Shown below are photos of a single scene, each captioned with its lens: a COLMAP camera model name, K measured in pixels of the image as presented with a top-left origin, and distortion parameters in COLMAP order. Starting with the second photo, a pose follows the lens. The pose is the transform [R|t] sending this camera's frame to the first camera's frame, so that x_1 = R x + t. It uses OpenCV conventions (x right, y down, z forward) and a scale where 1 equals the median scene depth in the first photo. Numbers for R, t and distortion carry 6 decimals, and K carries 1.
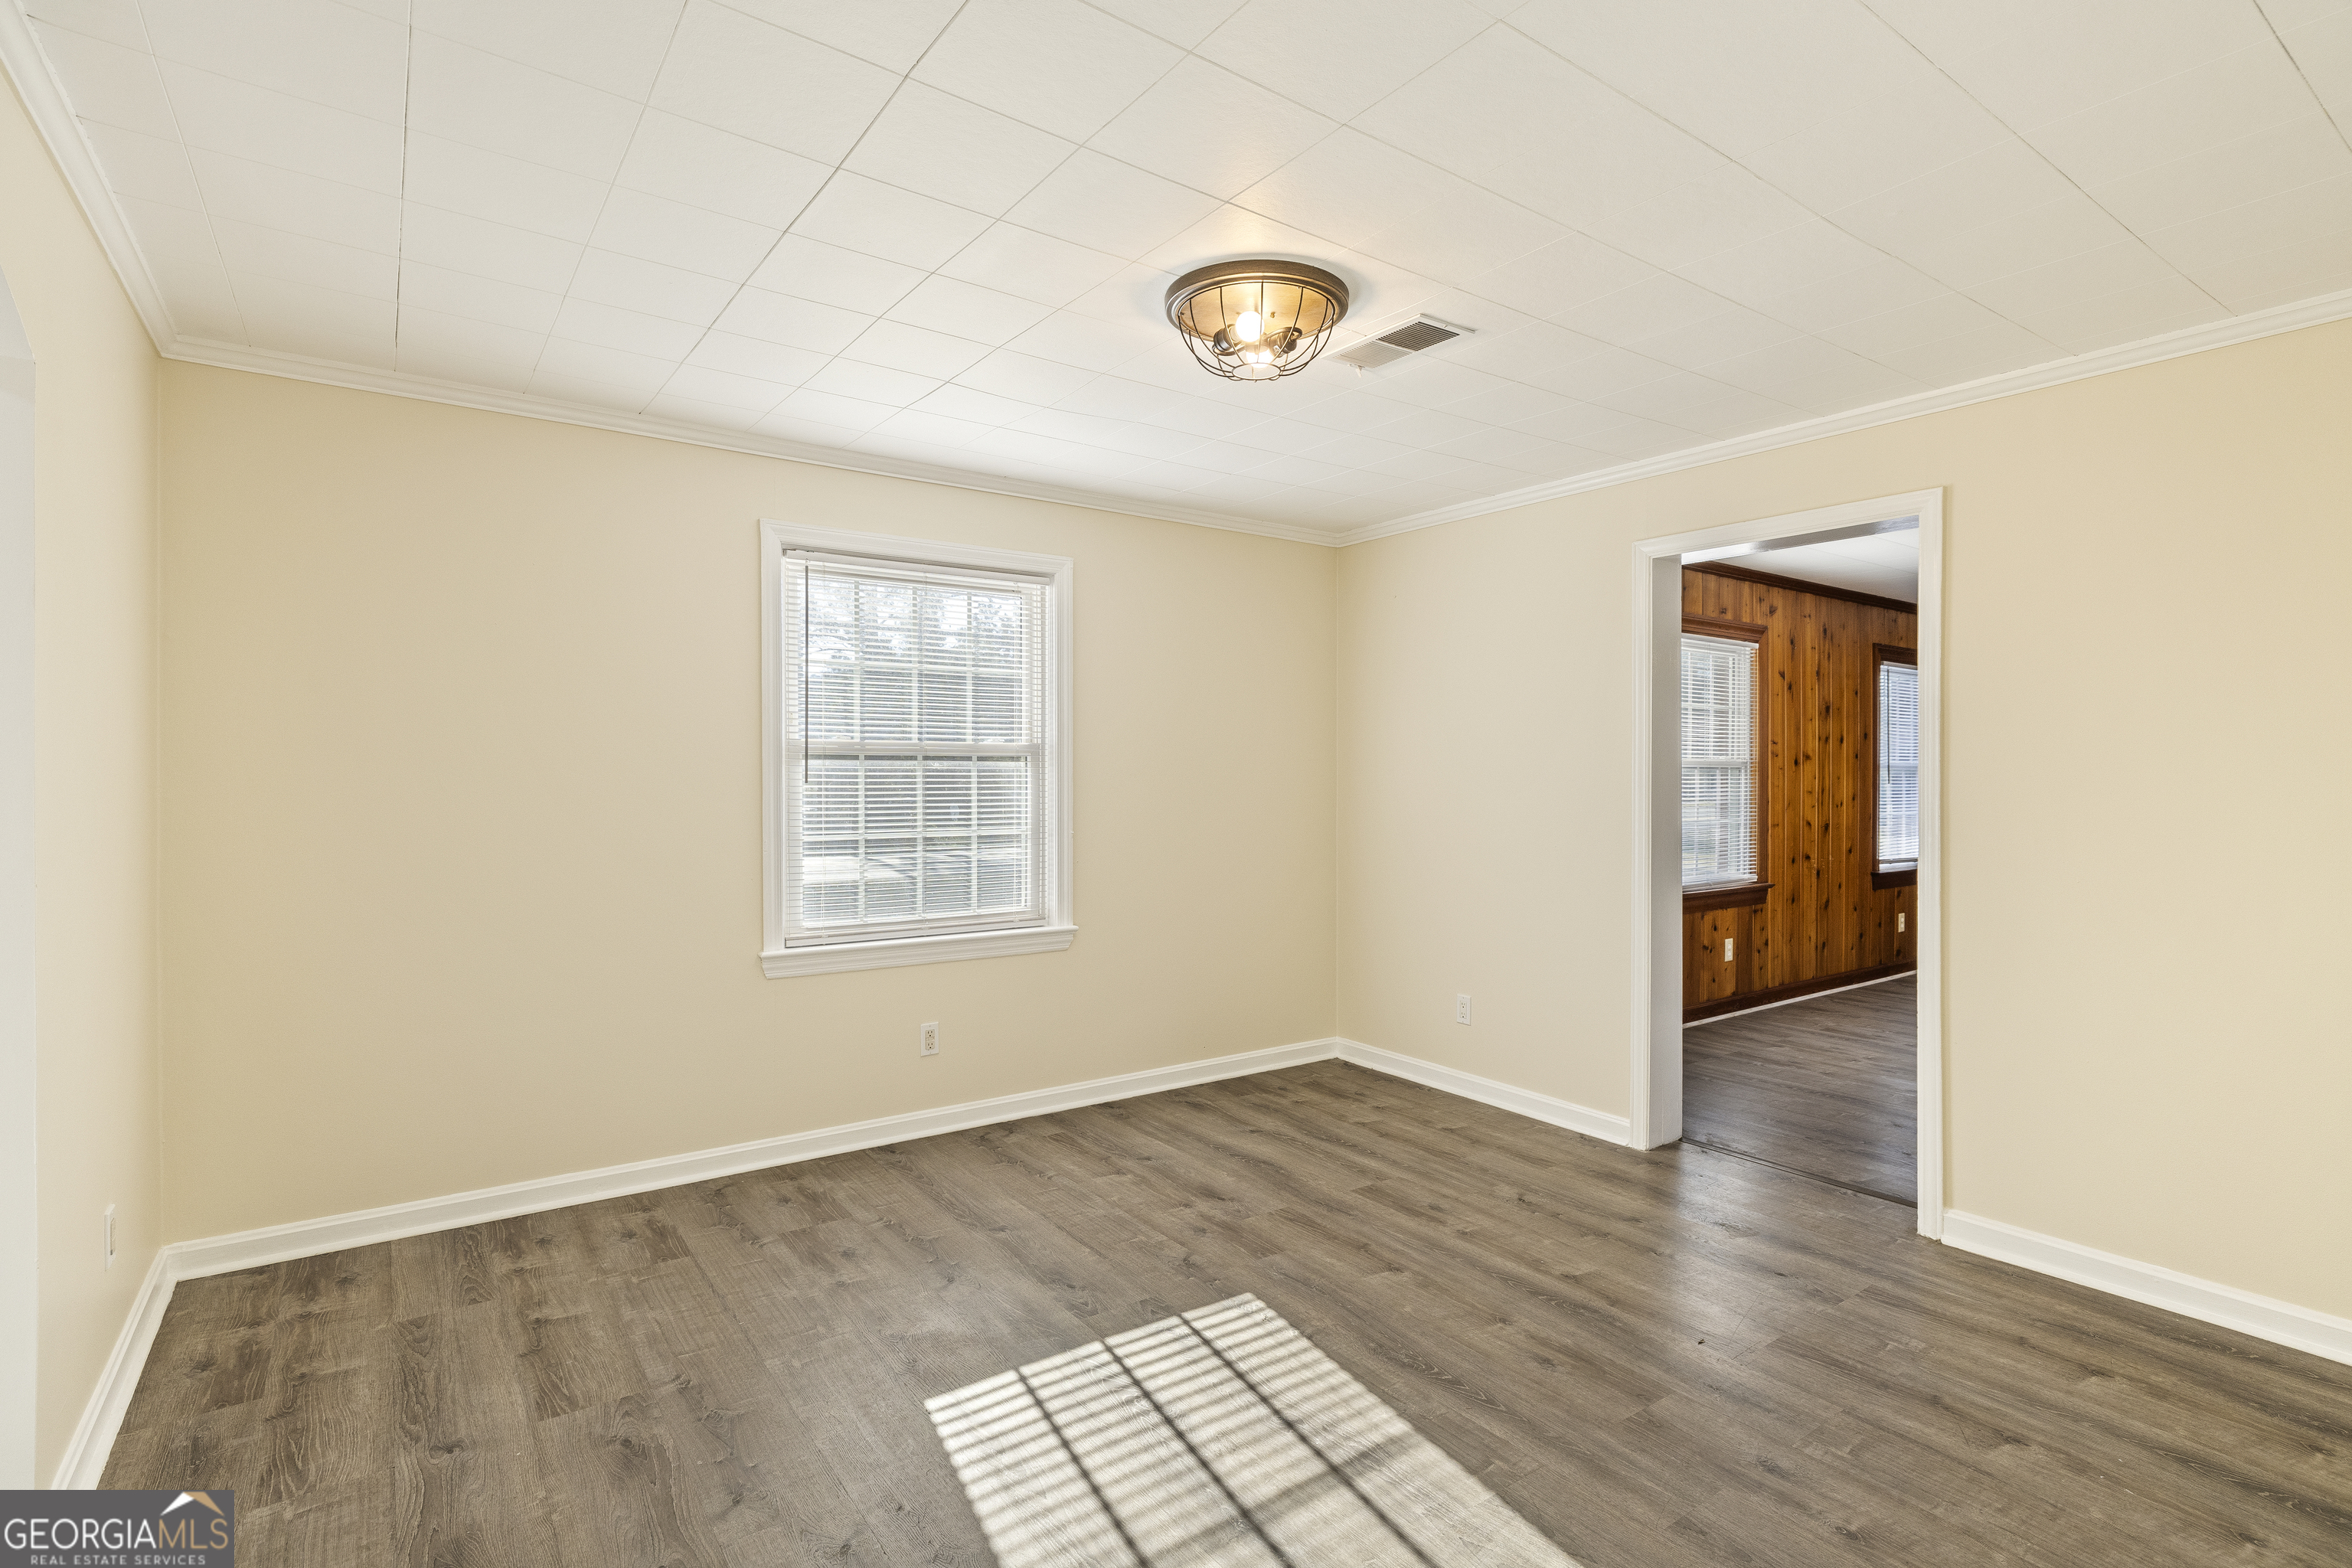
lens RADIAL K [[1176.6, 0, 1211.6], [0, 1176.6, 770.7], [0, 0, 1]] dist [0.002304, 0.000369]
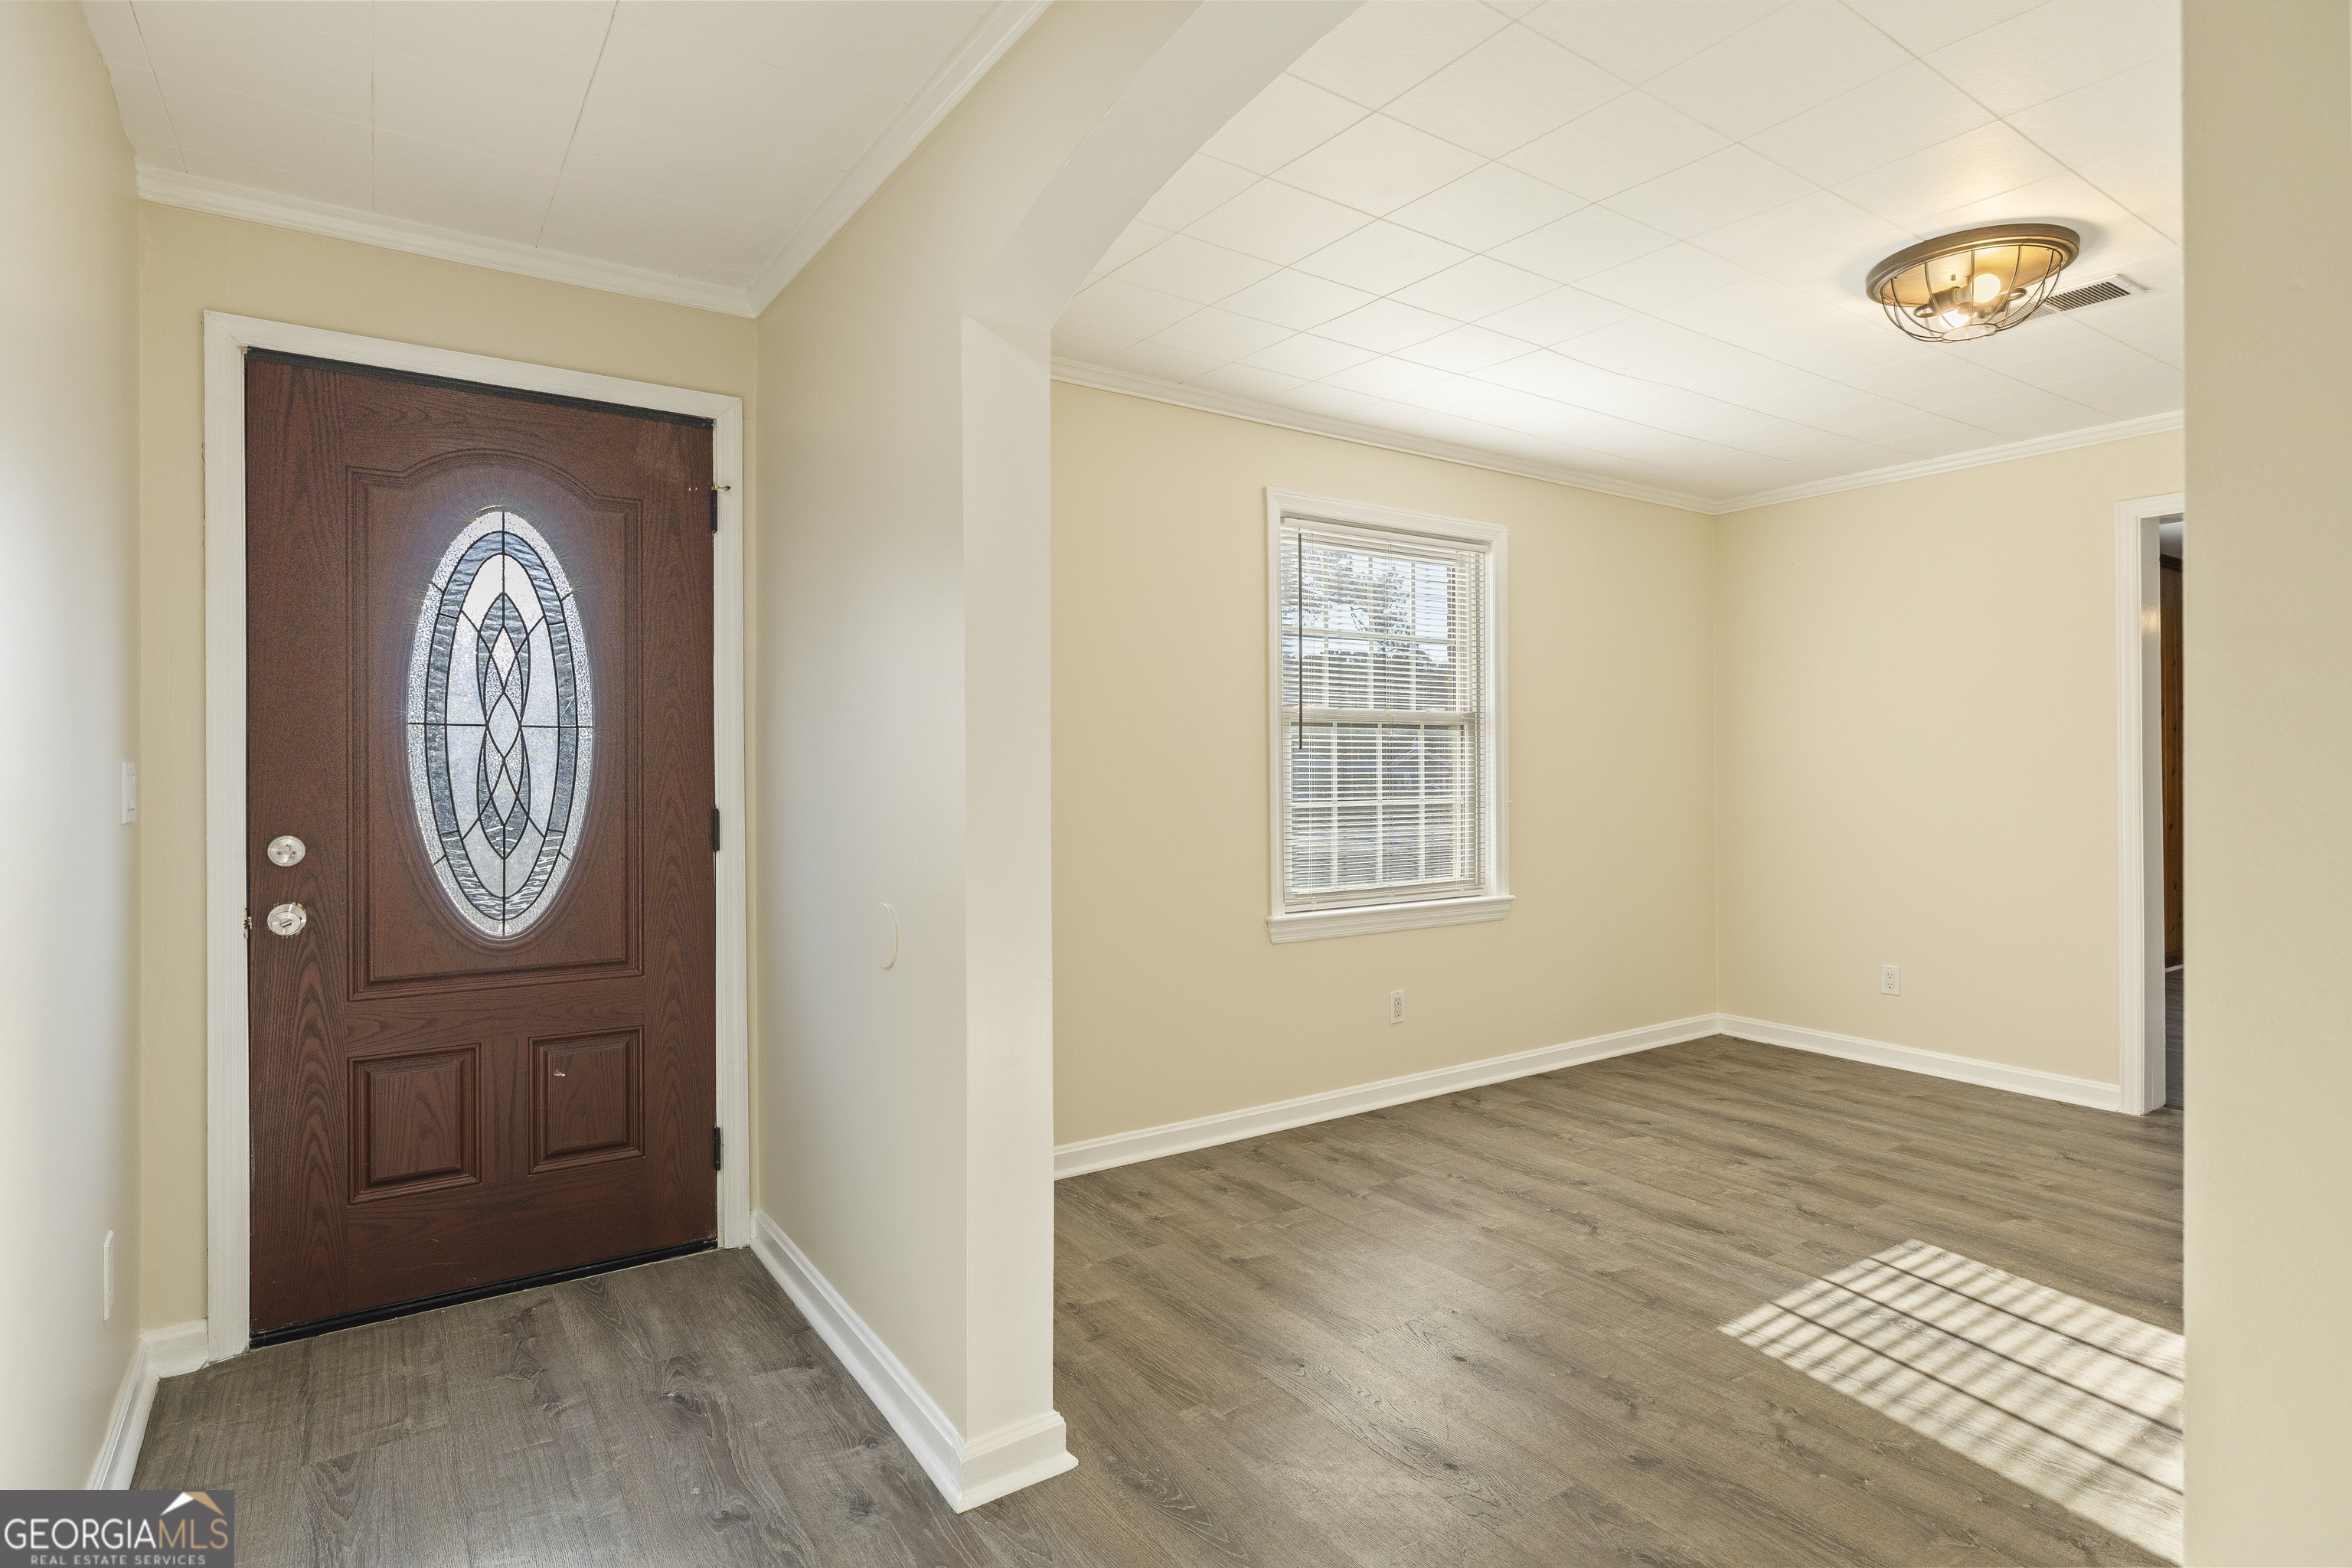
lens RADIAL K [[1248.7, 0, 1113.0], [0, 1248.7, 769.9], [0, 0, 1]] dist [-0.008893, 0.001031]
pose [[0.999723, -0.004050, -0.023190, -0.487553], [0.004169, 0.999978, 0.005087, 0.021604], [0.023169, -0.005183, 0.999718, -0.071784]]
